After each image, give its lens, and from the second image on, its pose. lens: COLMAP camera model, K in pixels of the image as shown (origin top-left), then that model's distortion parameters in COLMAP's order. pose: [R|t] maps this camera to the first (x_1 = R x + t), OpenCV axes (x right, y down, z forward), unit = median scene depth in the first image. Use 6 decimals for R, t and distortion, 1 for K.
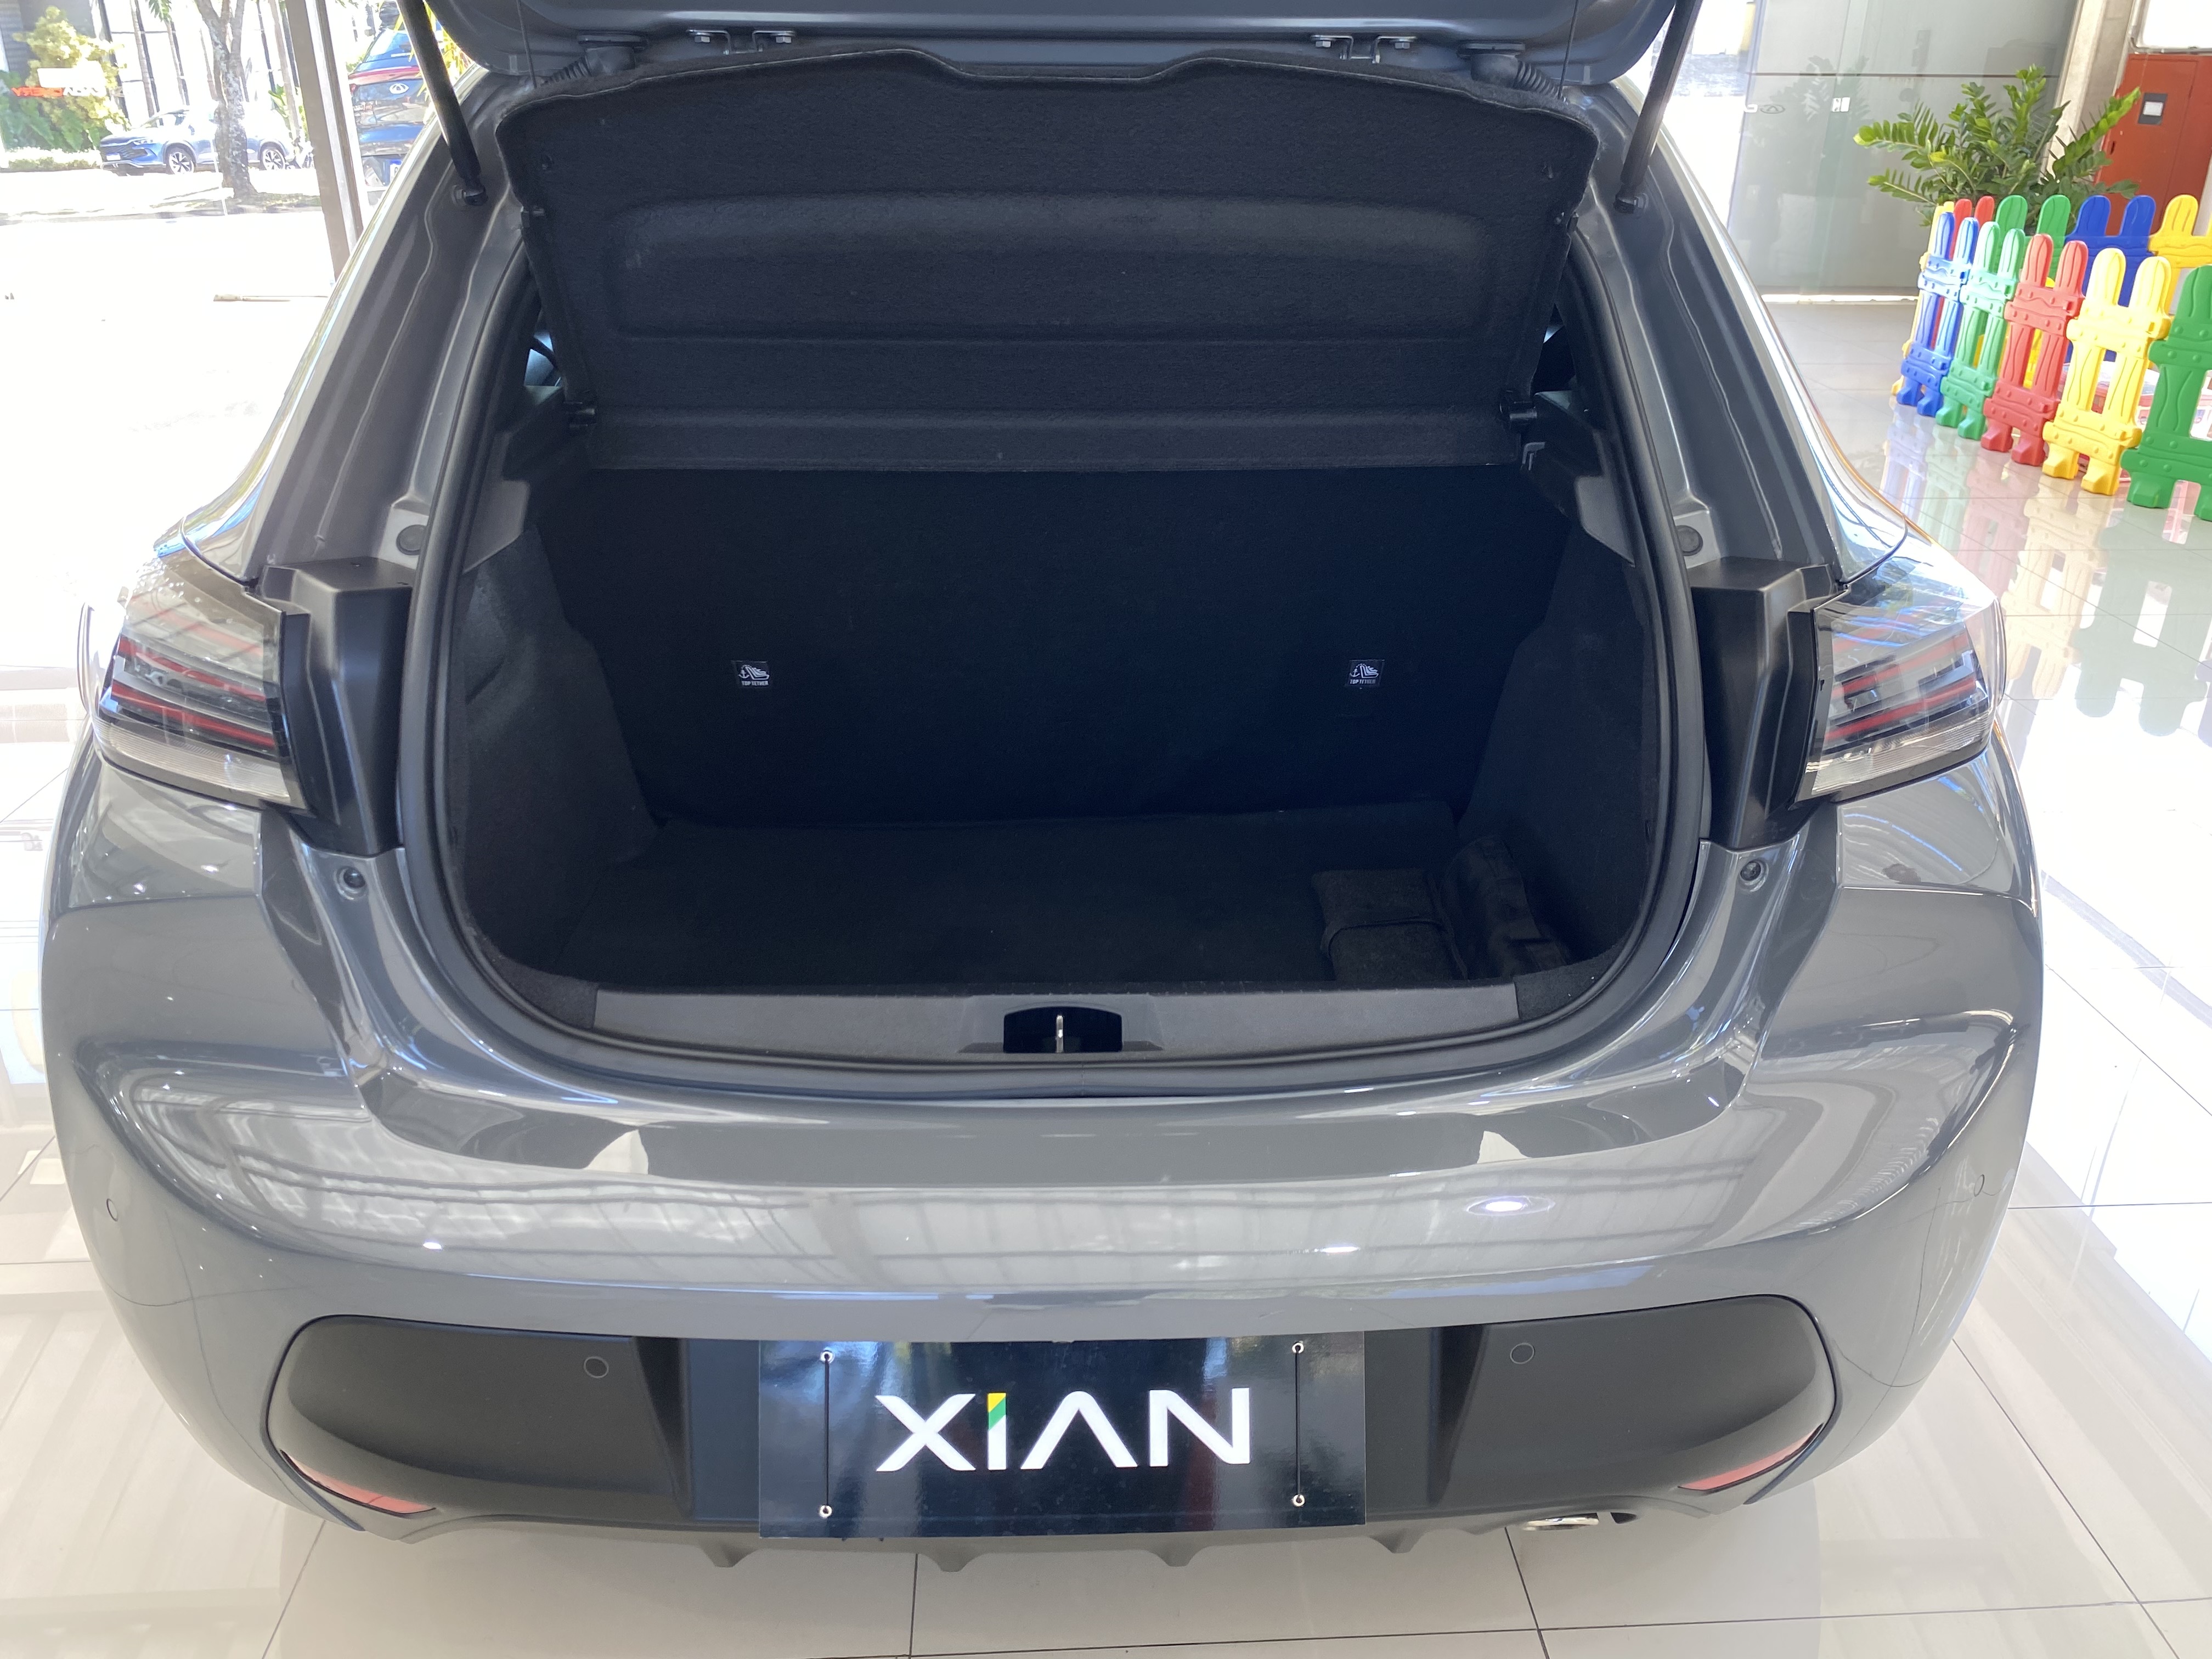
lens RADIAL K [[1704.4, 0, 1122.7], [0, 1704.4, 827.3], [0, 0, 1]] dist [0.004850, -0.006787]
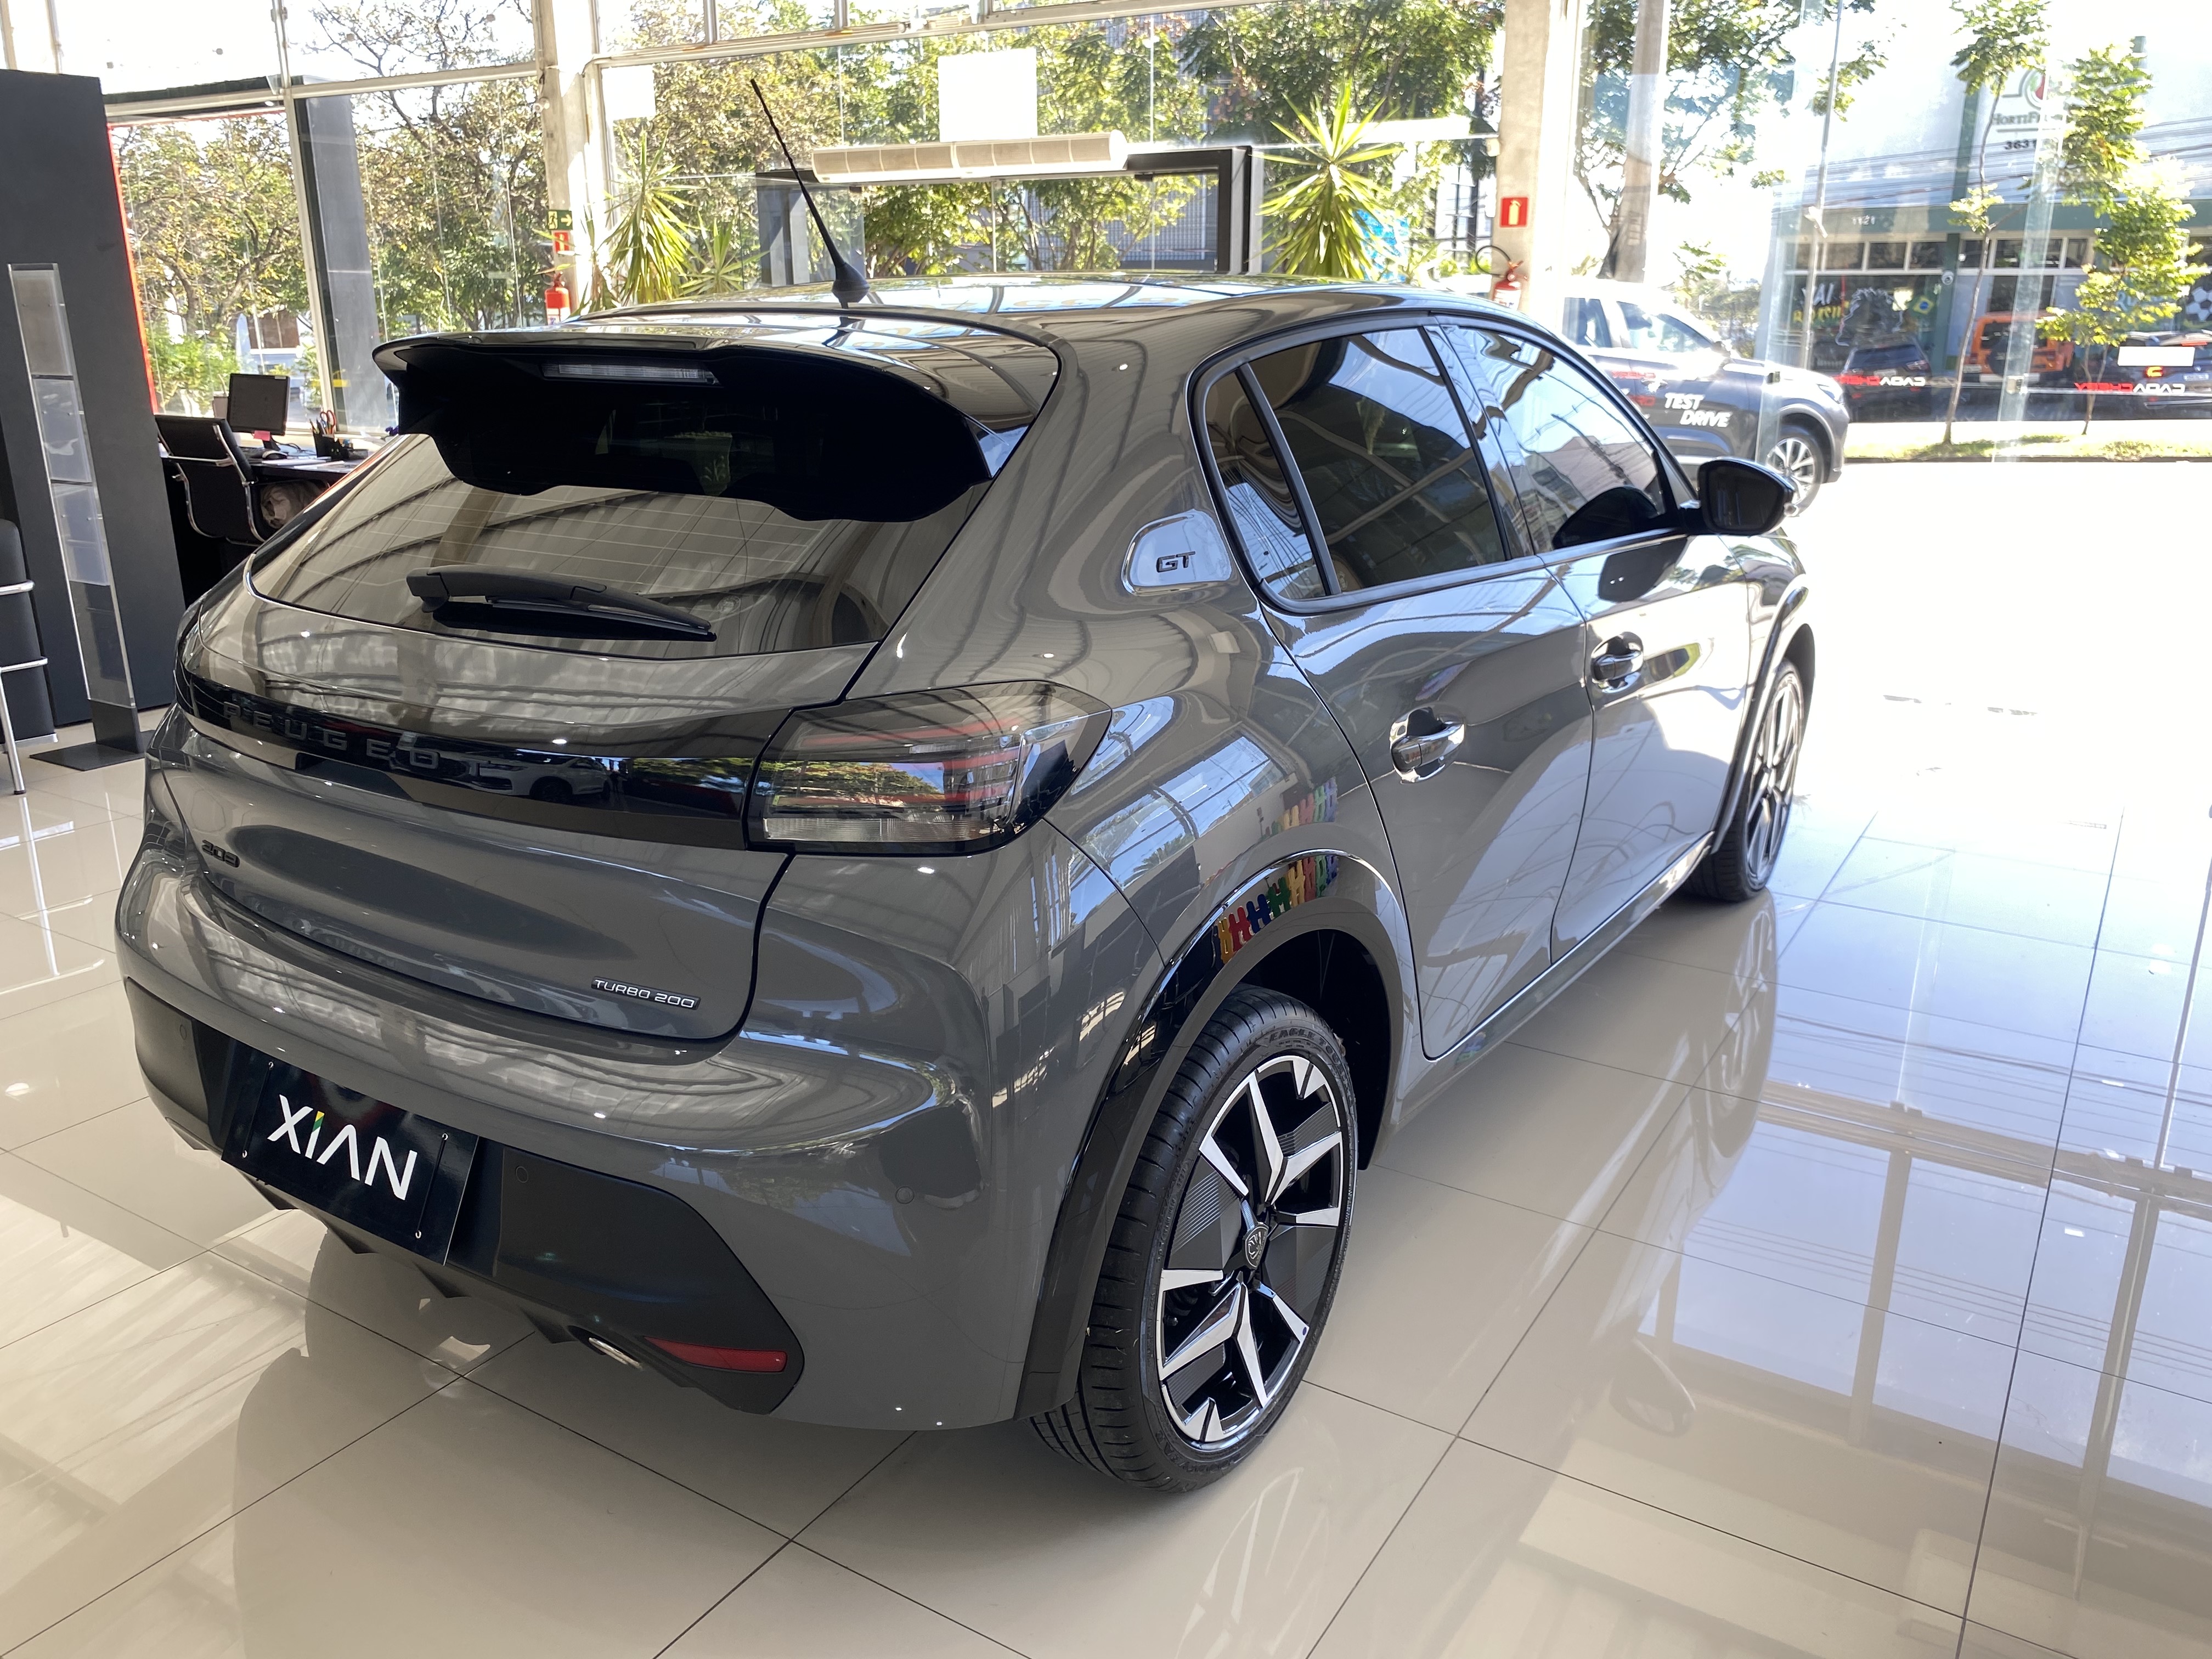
lens RADIAL K [[1704.4, 0, 1122.7], [0, 1704.4, 827.3], [0, 0, 1]] dist [0.004850, -0.006787]
pose [[0.815602, 0.162462, -0.555338, 0.300346], [-0.240811, 0.968010, -0.070482, -0.000572], [0.526122, 0.191217, 0.828633, -0.001131]]
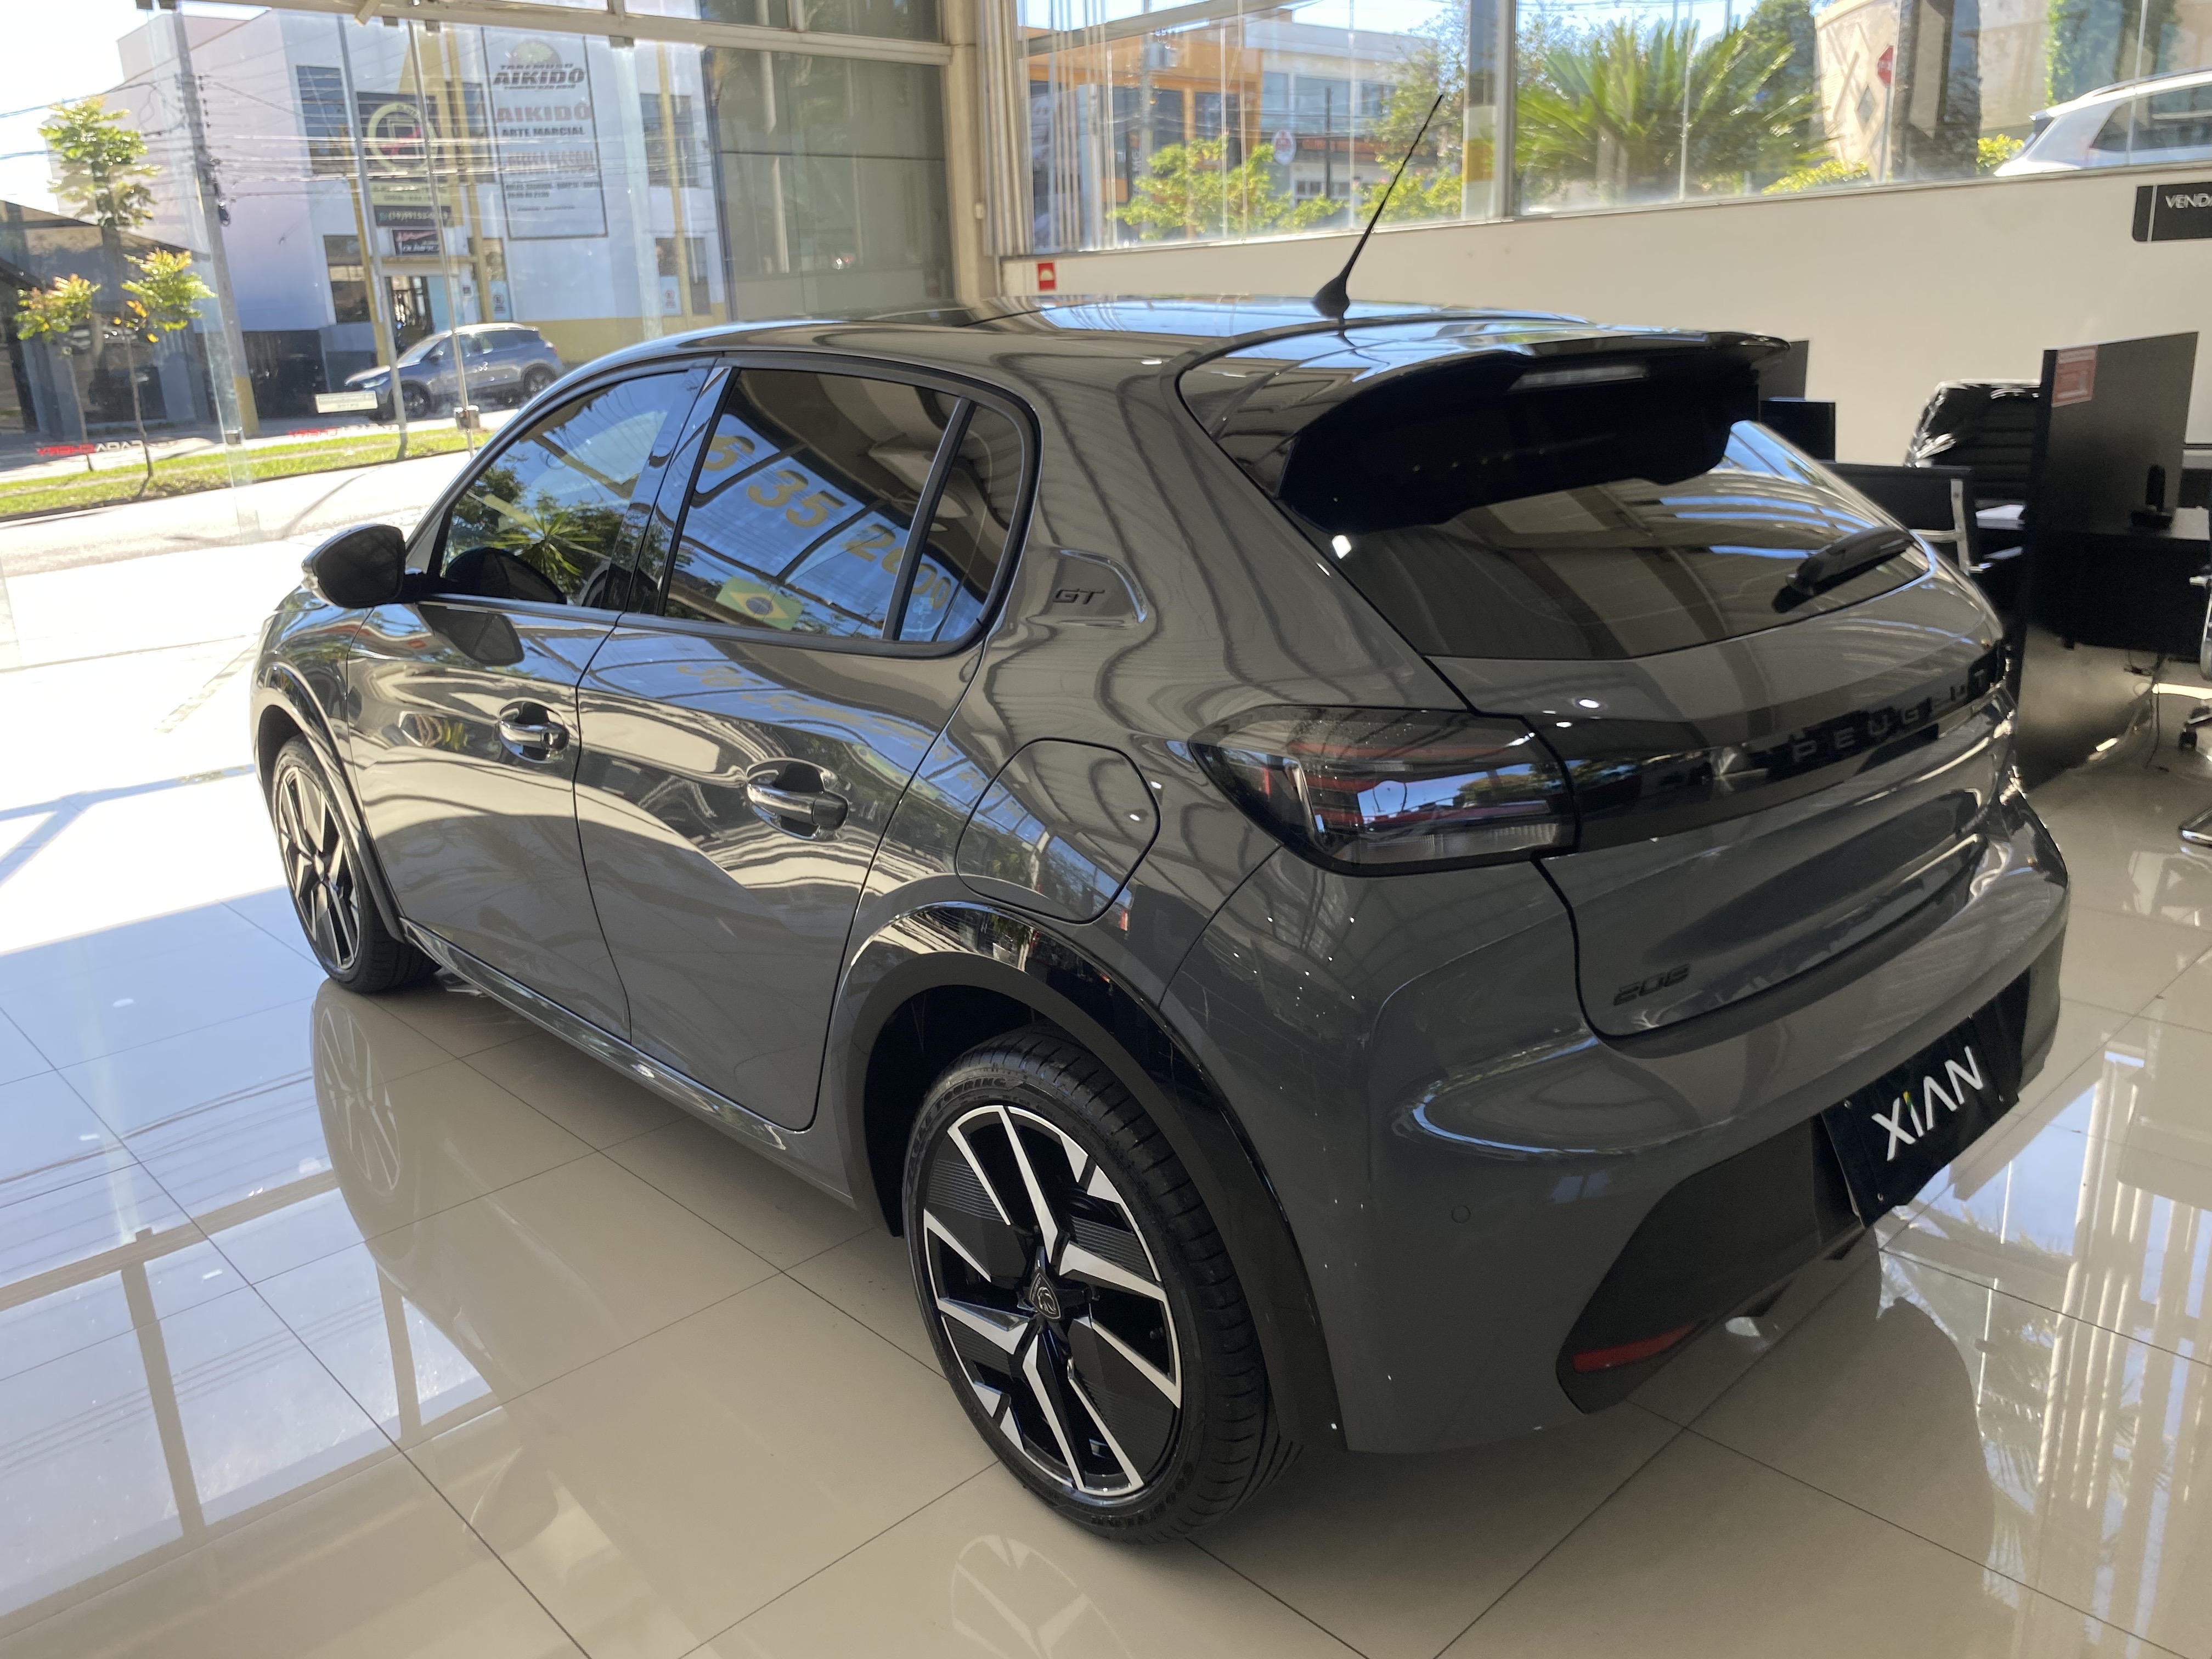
lens RADIAL K [[1721.4, 0, 1128.9], [0, 1721.4, 814.5], [0, 0, 1]] dist [-0.002405, 0.000485]
pose [[0.756031, -0.221743, 0.615830, -0.341553], [0.322980, 0.944727, -0.056340, -0.015386], [-0.569299, 0.241495, 0.785862, 0.010470]]
